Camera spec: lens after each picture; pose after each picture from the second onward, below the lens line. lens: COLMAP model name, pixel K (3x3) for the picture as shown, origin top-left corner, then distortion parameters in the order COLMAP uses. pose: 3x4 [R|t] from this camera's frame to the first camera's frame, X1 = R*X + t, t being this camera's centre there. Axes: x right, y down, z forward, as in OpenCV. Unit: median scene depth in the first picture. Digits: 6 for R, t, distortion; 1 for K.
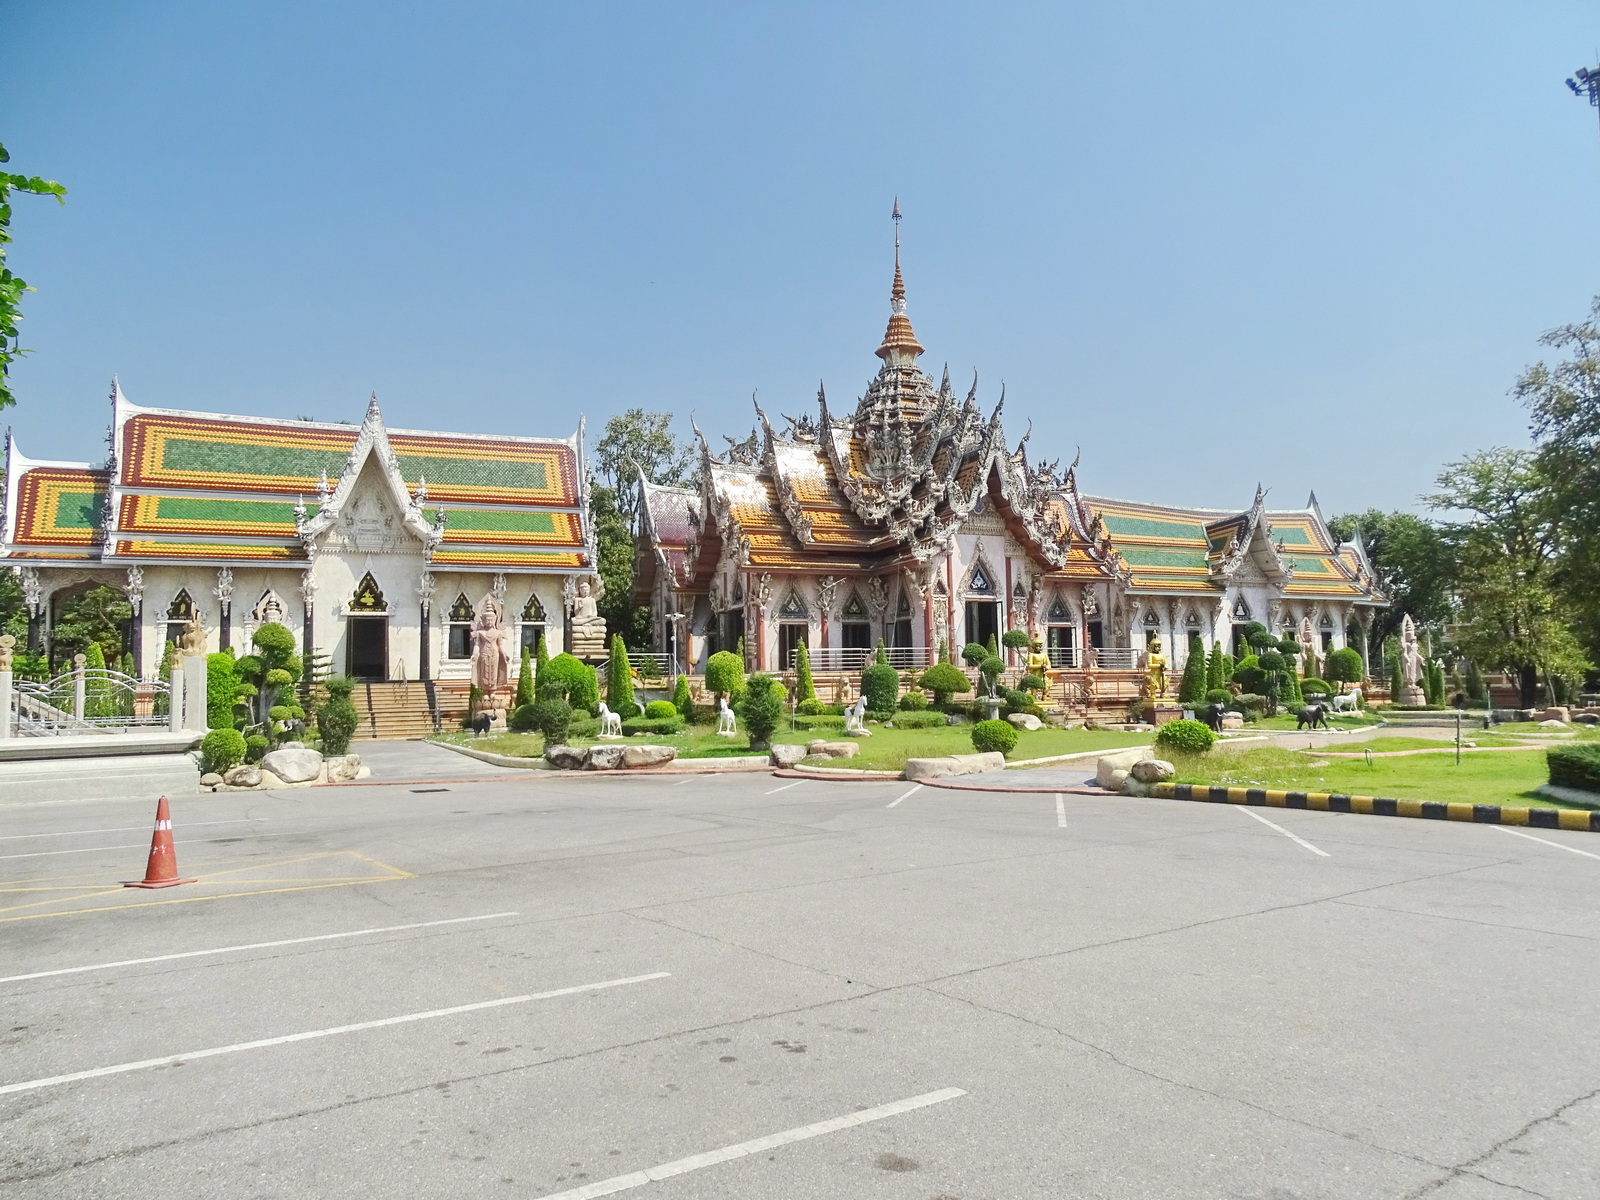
lens RADIAL K [[1120.2, 0, 811.9], [0, 1120.2, 595.7], [0, 0, 1]] dist [-0.013855, -0.002925]
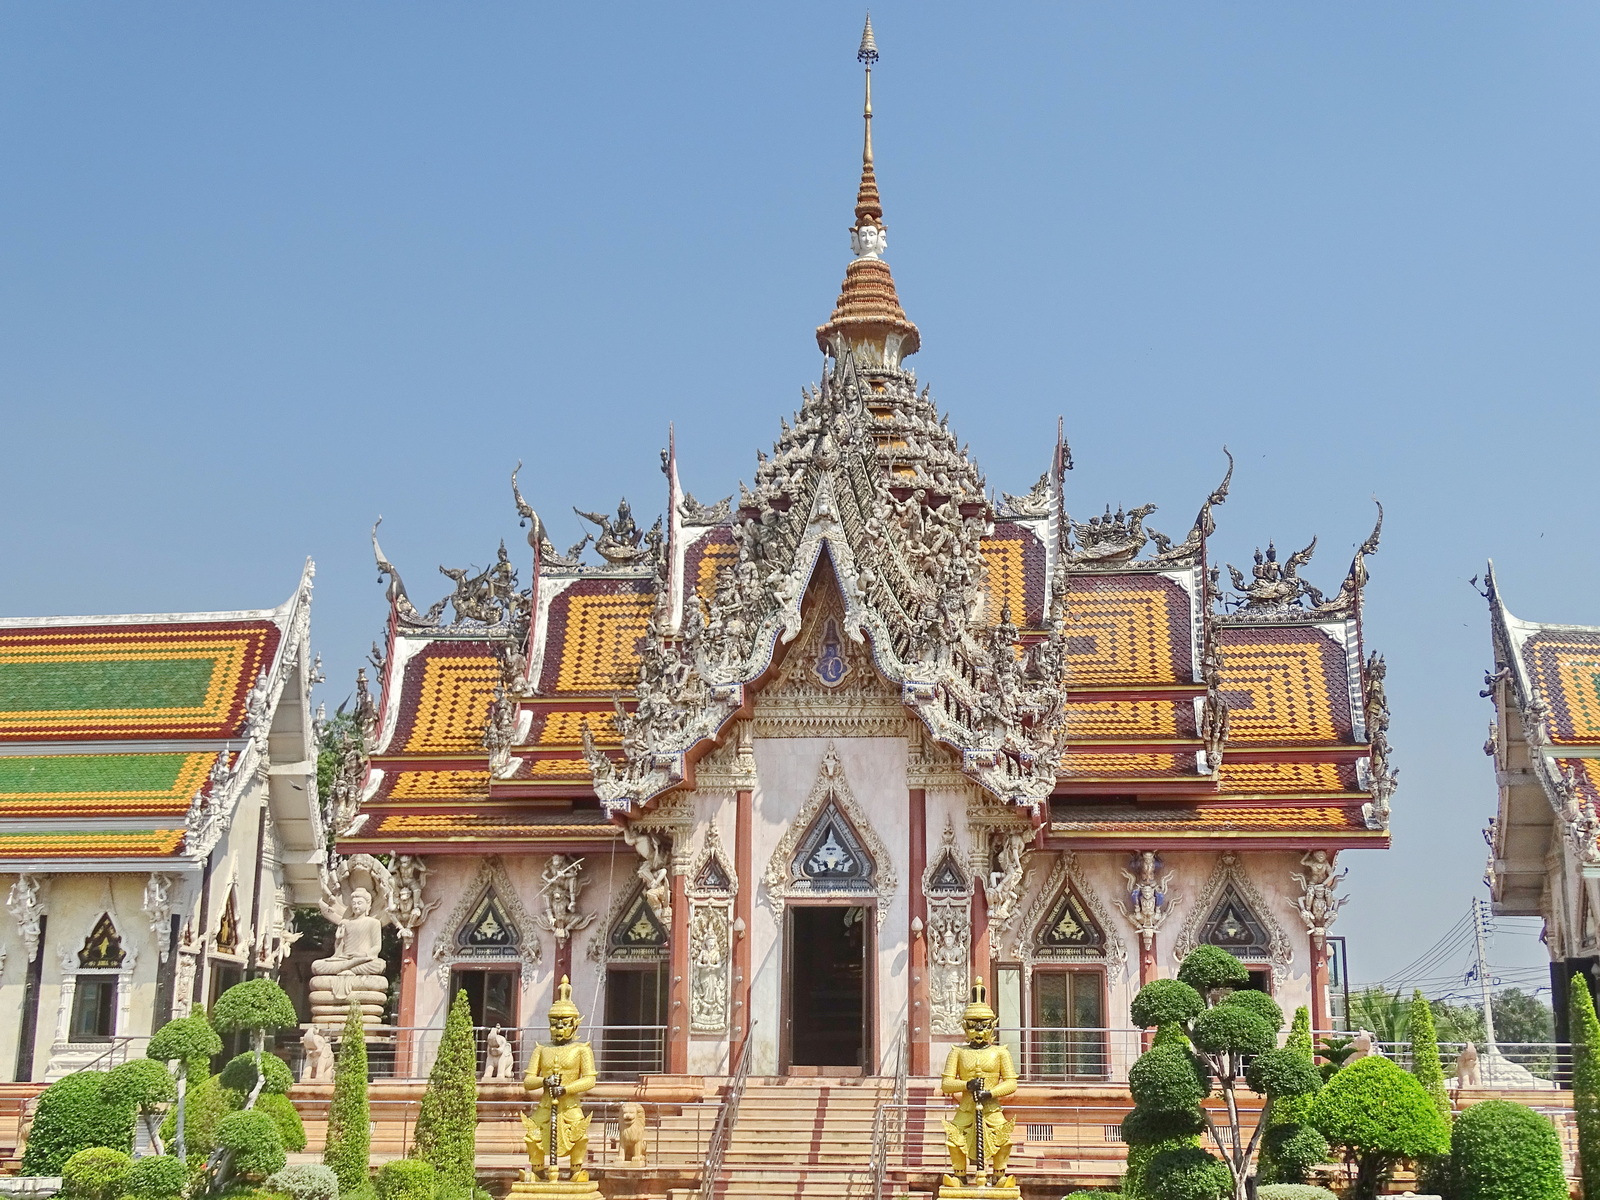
lens RADIAL K [[1935.3, 0, 807.4], [0, 1935.3, 610.2], [0, 0, 1]] dist [0.028564, 0.000000]
pose [[0.861159, -0.098998, -0.498602, 0.497800], [0.018293, 0.986253, -0.164227, 0.014324], [0.508006, 0.132304, 0.851132, 0.407902]]
